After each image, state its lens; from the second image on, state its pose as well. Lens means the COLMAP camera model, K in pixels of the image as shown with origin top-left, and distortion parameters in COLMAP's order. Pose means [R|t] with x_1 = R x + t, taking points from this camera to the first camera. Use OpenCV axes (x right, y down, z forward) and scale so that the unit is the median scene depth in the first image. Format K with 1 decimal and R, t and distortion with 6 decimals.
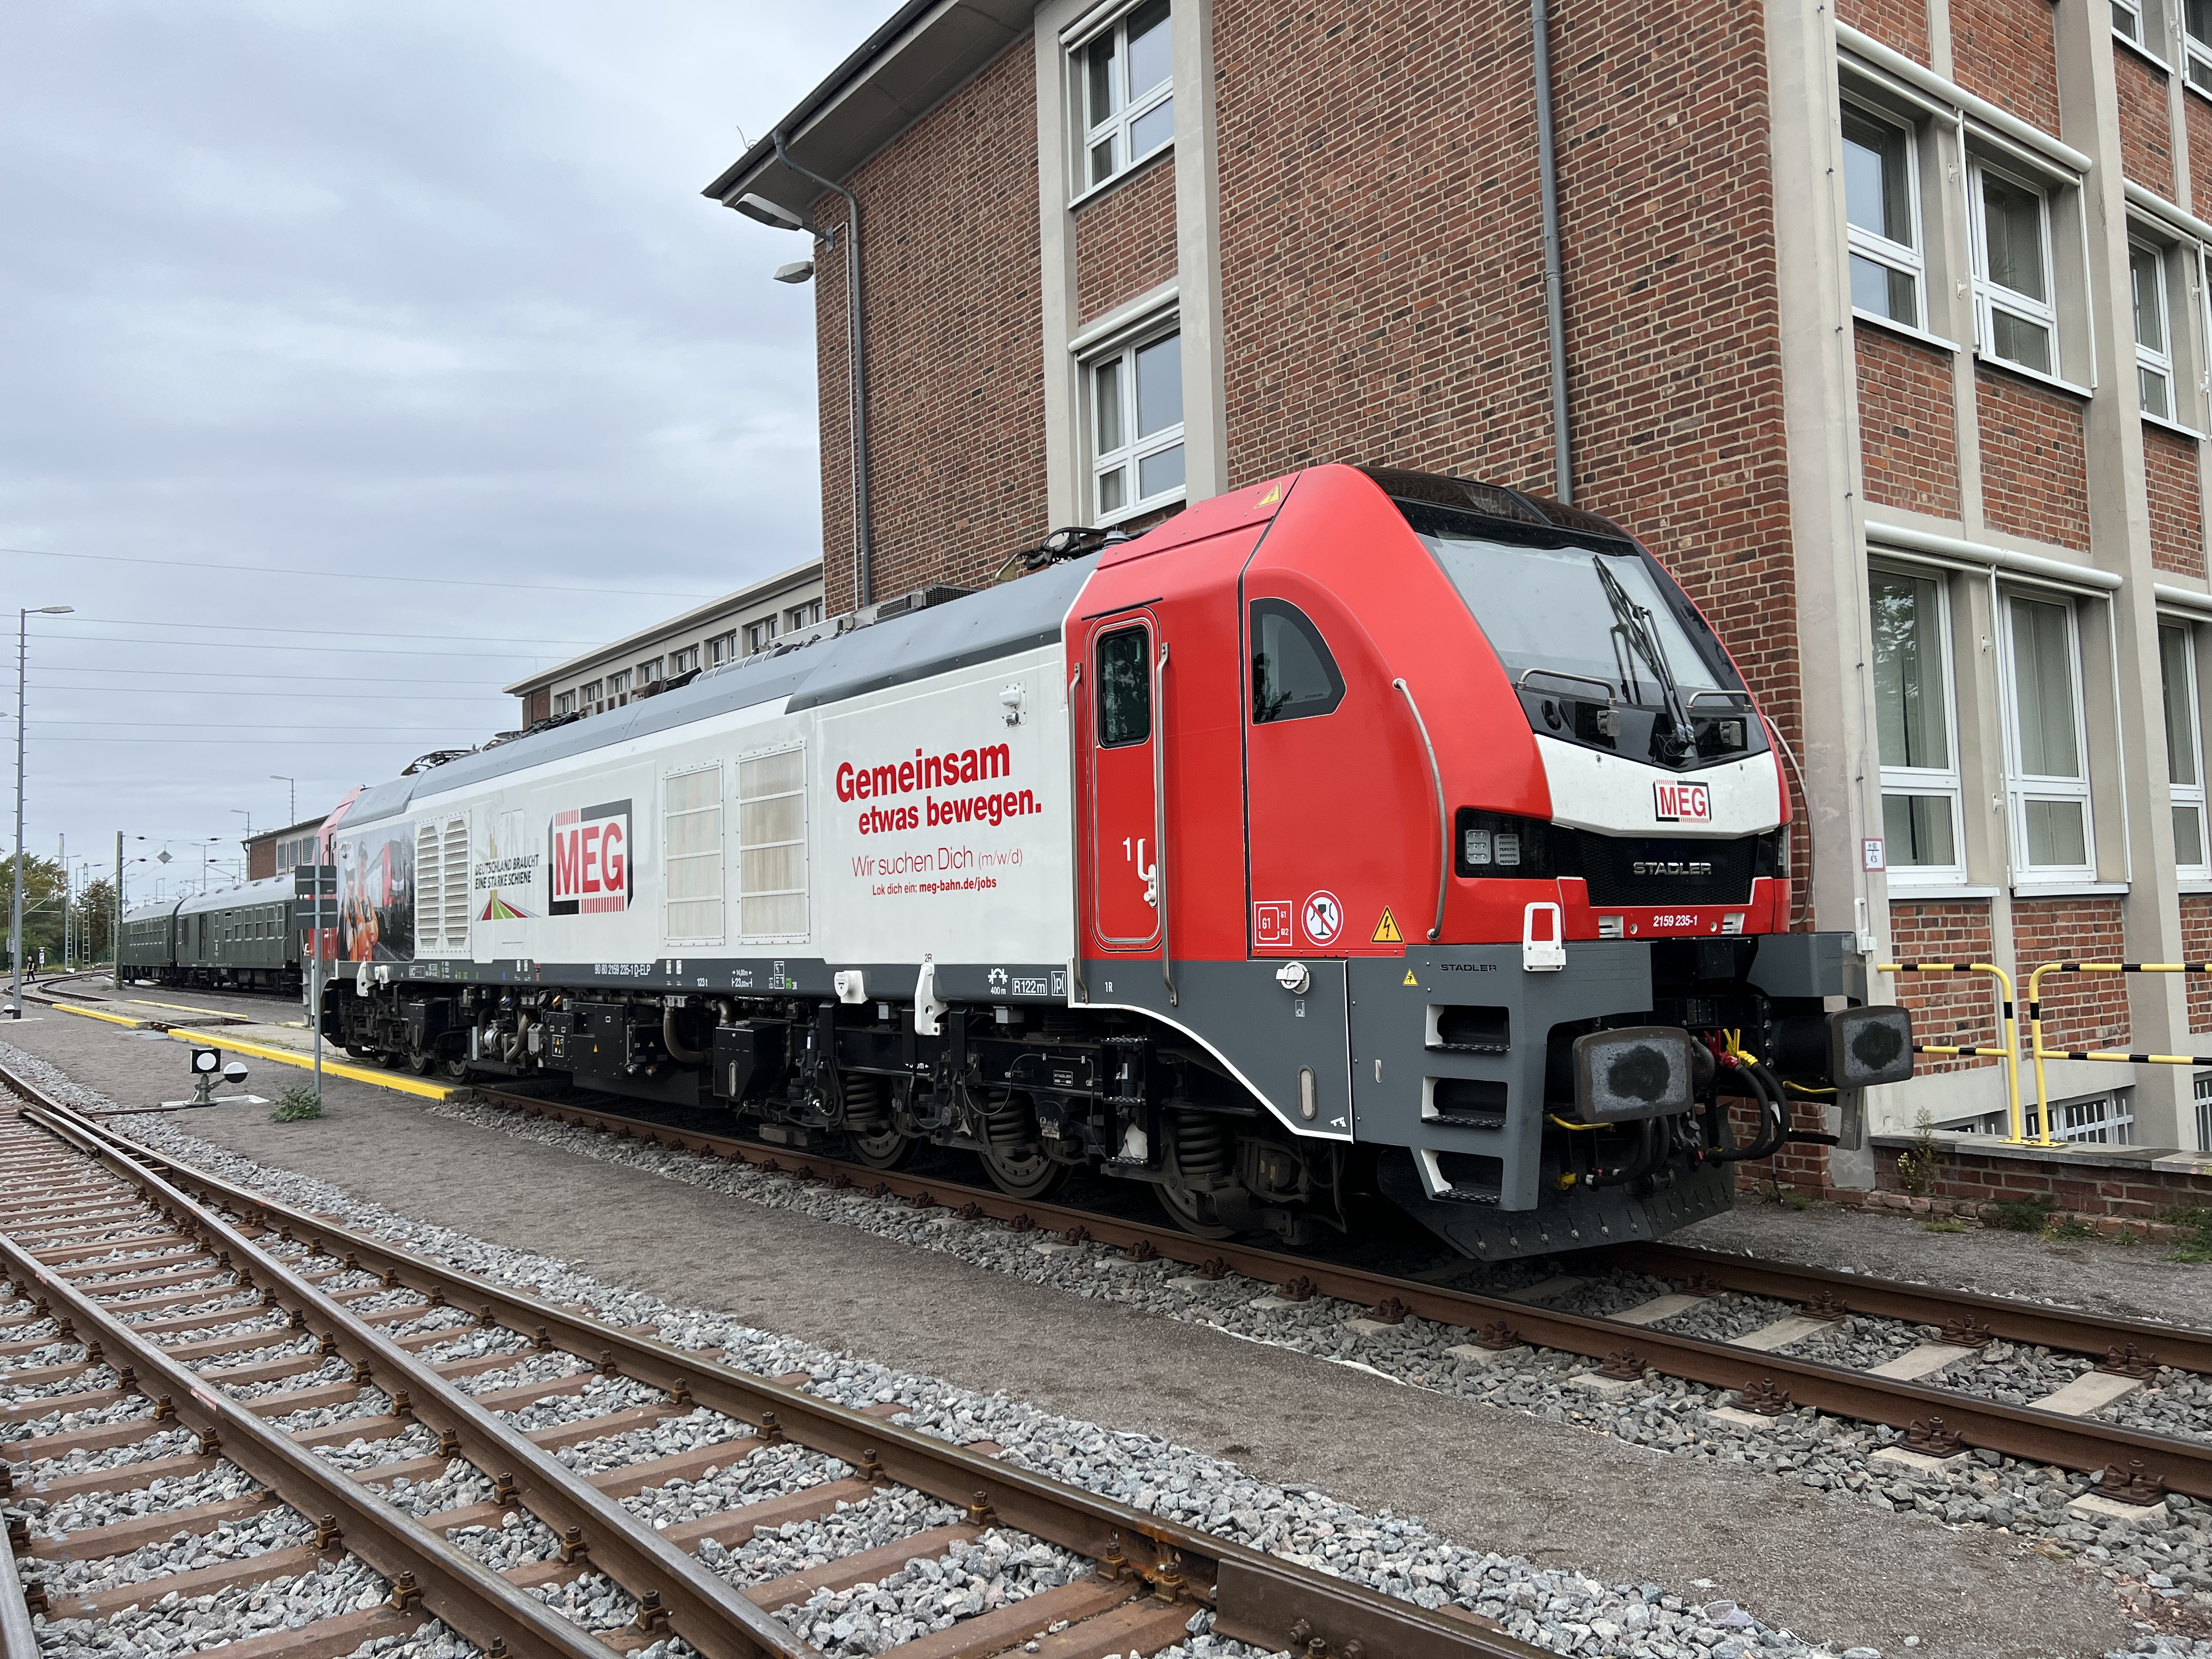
lens RADIAL K [[1660.6, 0, 1100.6], [0, 1660.6, 799.5], [0, 0, 1]] dist [0.070798, -0.089621]
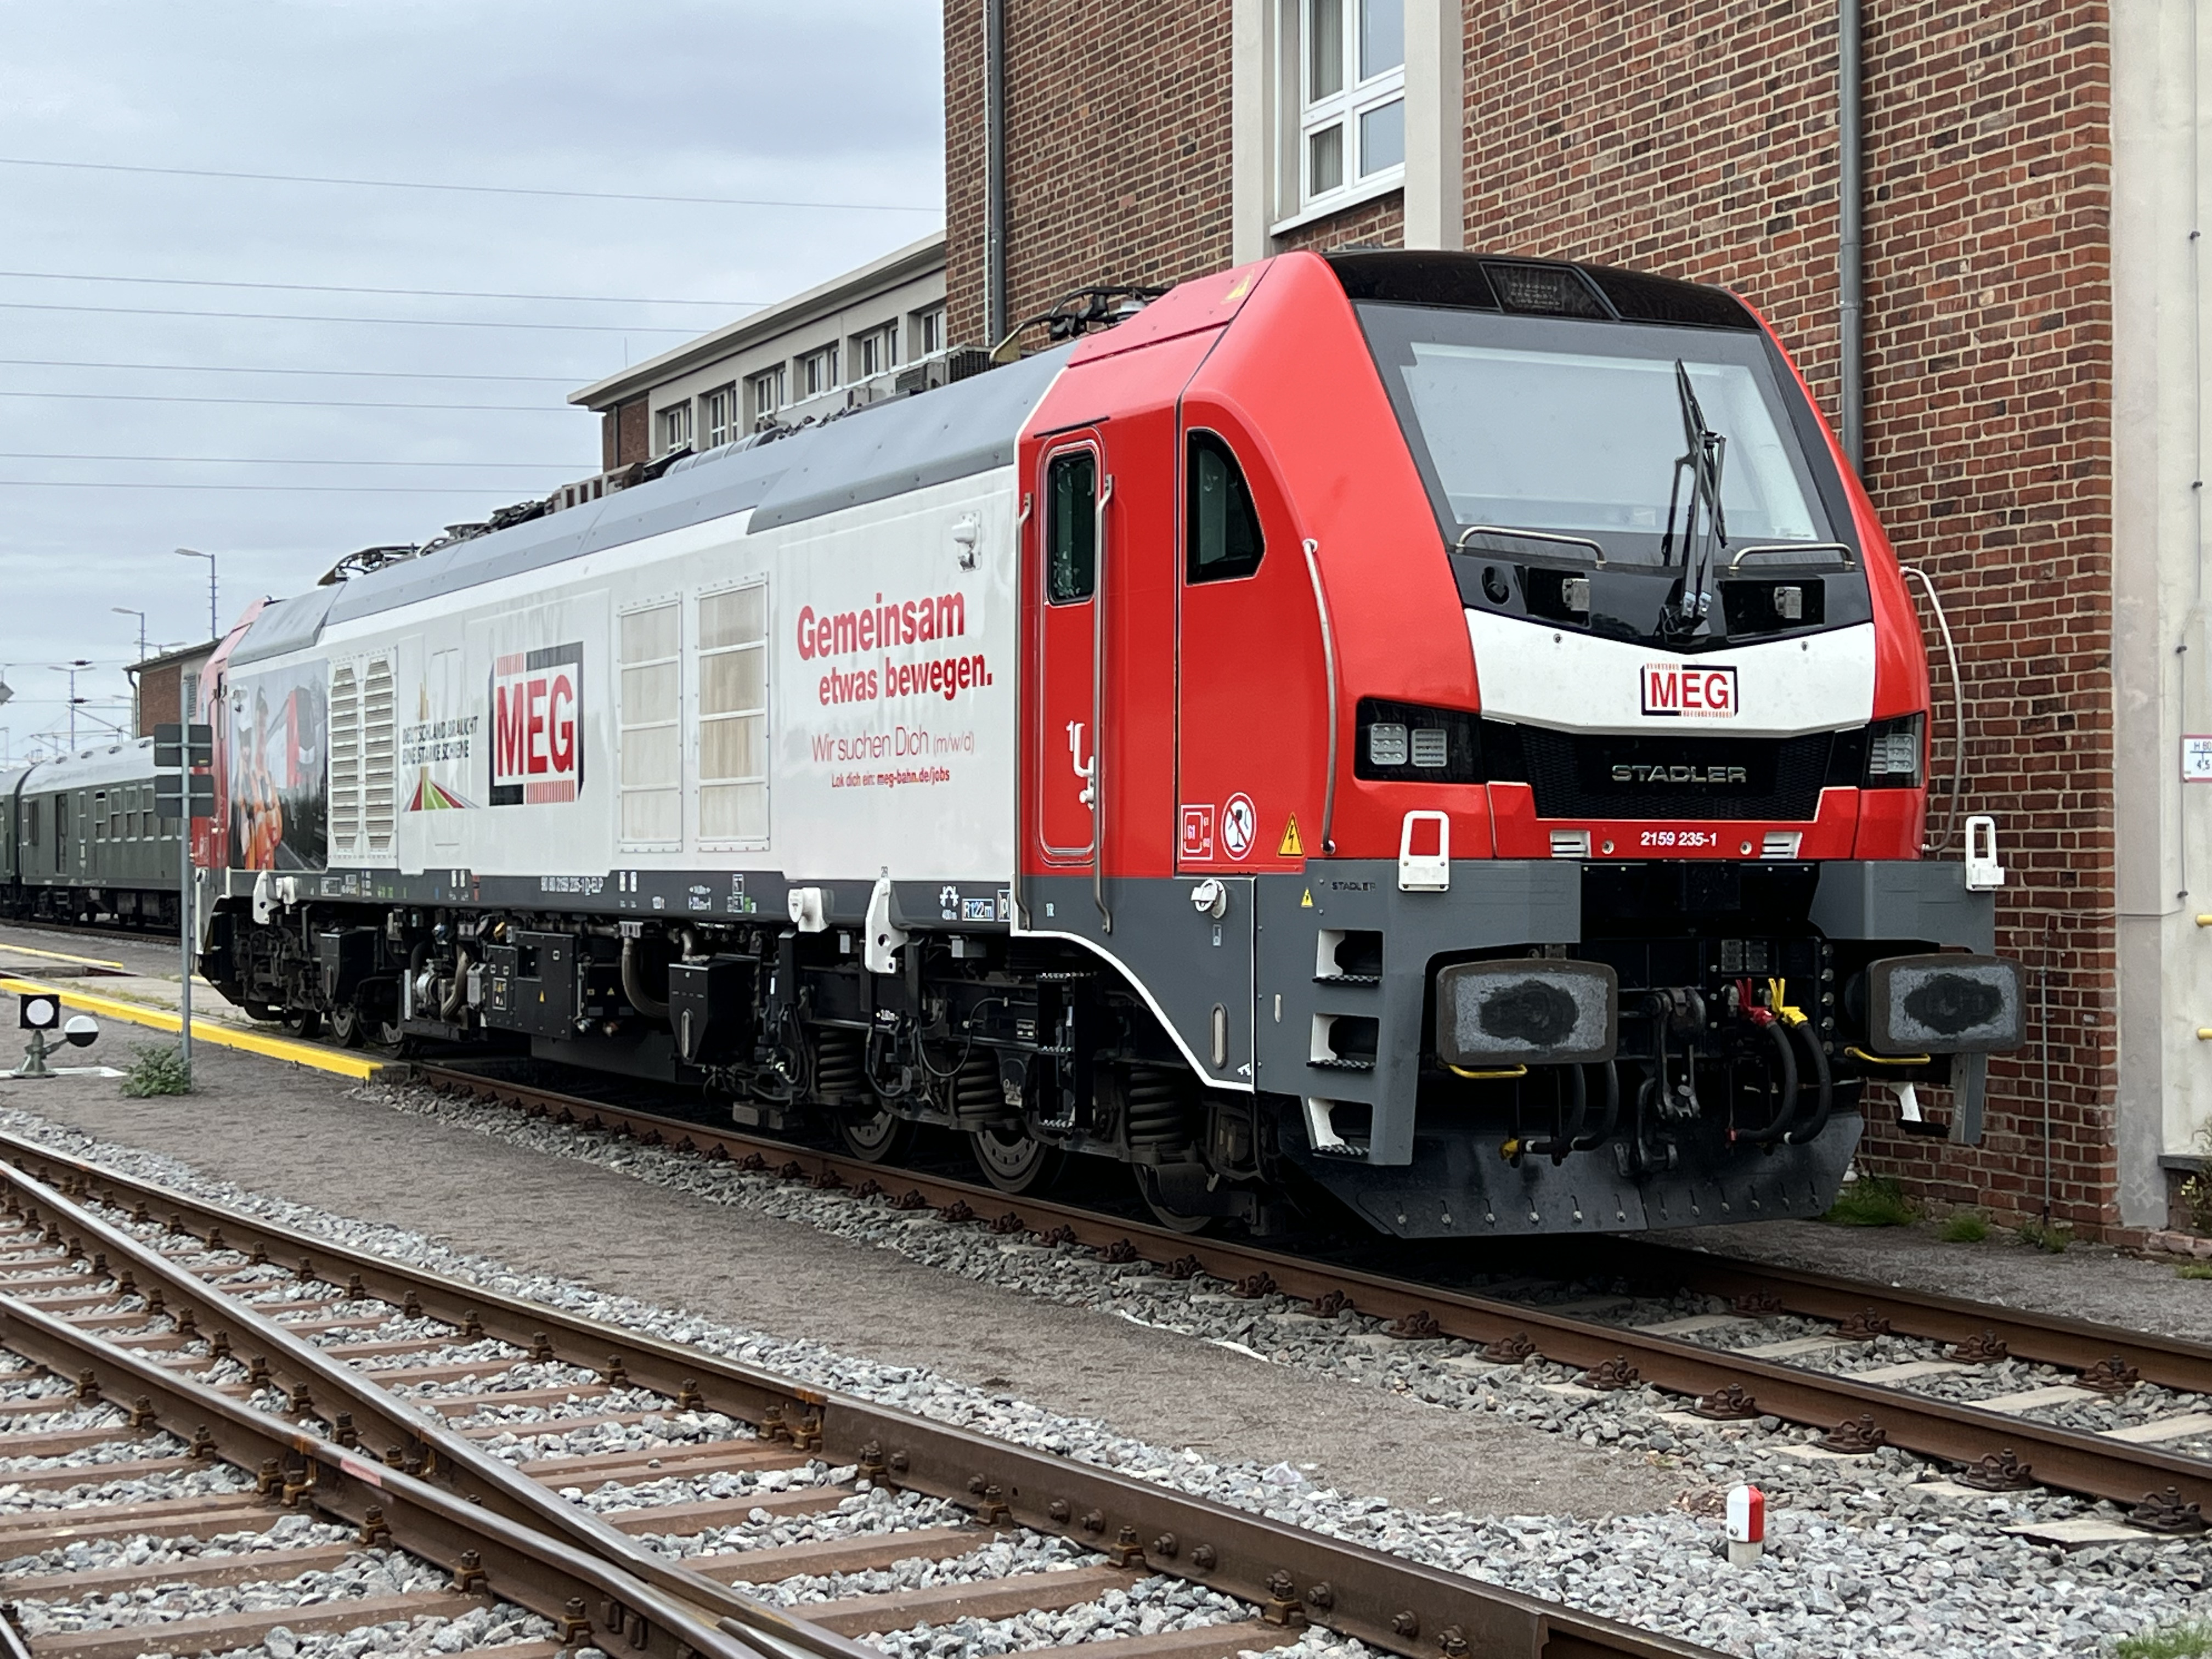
lens RADIAL K [[3403.0, 0, 1132.8], [0, 3403.0, 805.1], [0, 0, 1]] dist [0.178034, -0.566061]
pose [[0.981288, 0.022520, -0.191223, 0.288920], [-0.010748, 0.997995, 0.062379, -0.031247], [0.192244, -0.059156, 0.979563, -0.473076]]
